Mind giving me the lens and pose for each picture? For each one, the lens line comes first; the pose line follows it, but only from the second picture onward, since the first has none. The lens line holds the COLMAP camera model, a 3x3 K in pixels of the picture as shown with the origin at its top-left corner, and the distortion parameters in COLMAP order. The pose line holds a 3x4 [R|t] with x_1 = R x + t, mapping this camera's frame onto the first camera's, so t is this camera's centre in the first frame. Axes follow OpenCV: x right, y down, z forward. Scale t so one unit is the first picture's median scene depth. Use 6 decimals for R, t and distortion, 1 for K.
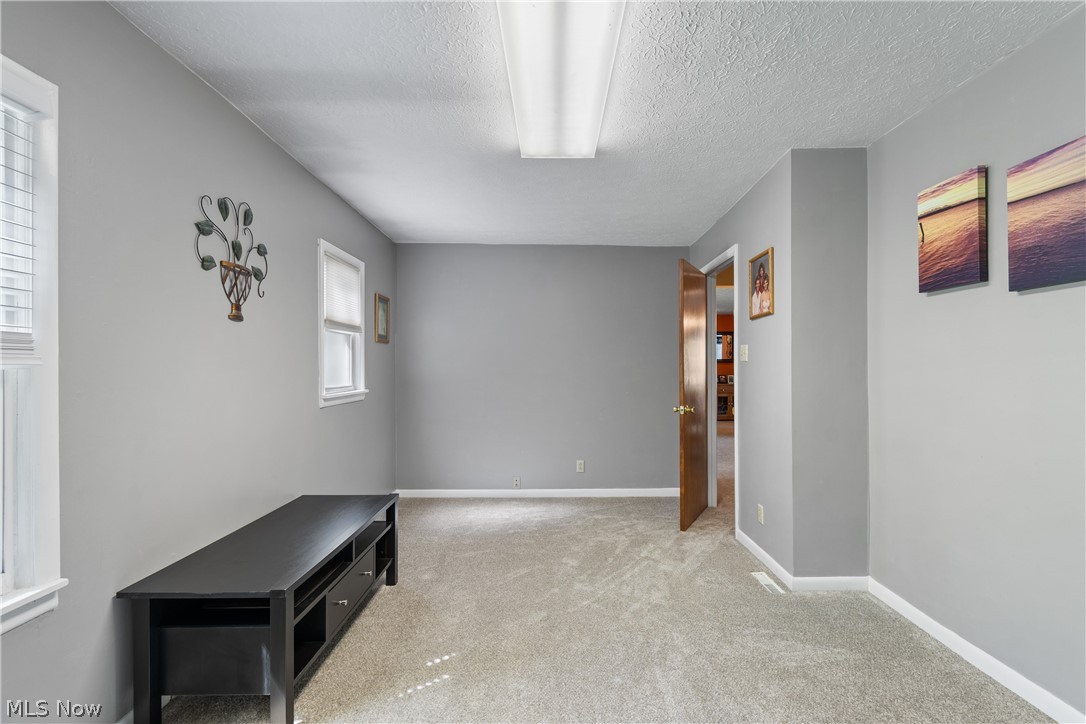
lens RADIAL K [[488.4, 0, 544.5], [0, 488.4, 362.9], [0, 0, 1]] dist [-0.000114, -0.001404]
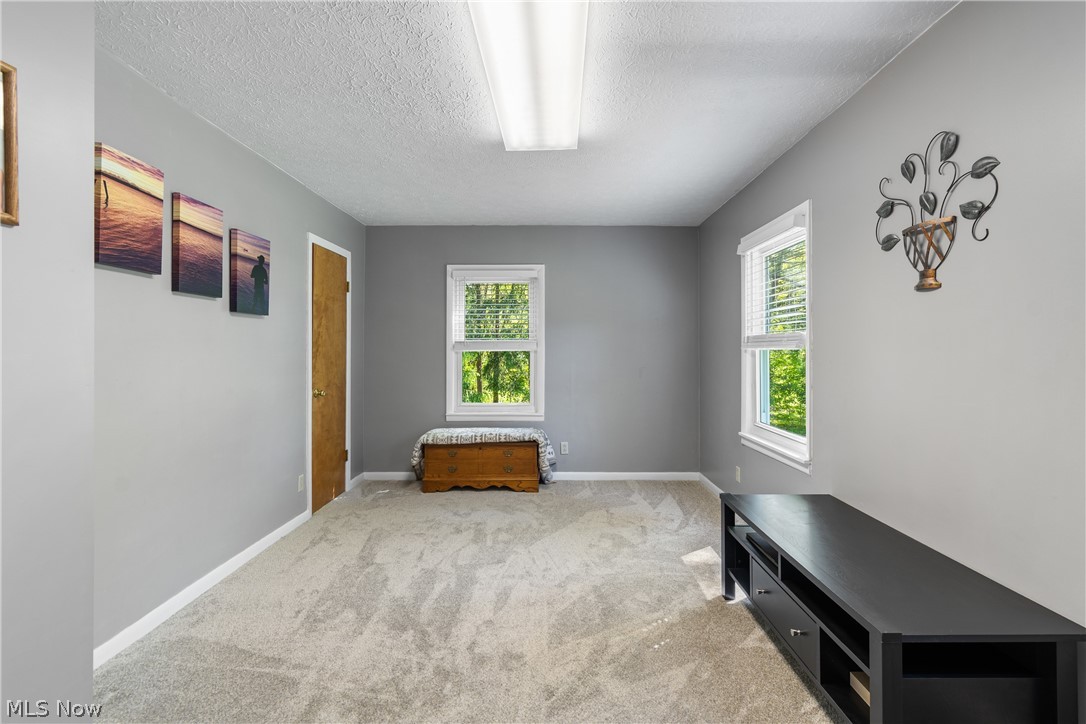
lens RADIAL K [[488.4, 0, 542.9], [0, 488.4, 354.7], [0, 0, 1]] dist [-0.000114, -0.001404]
pose [[-0.999940, 0.005959, 0.009152, 0.008239], [0.005978, 0.999980, 0.002037, 0.017507], [-0.009140, 0.002092, -0.999956, 1.948103]]
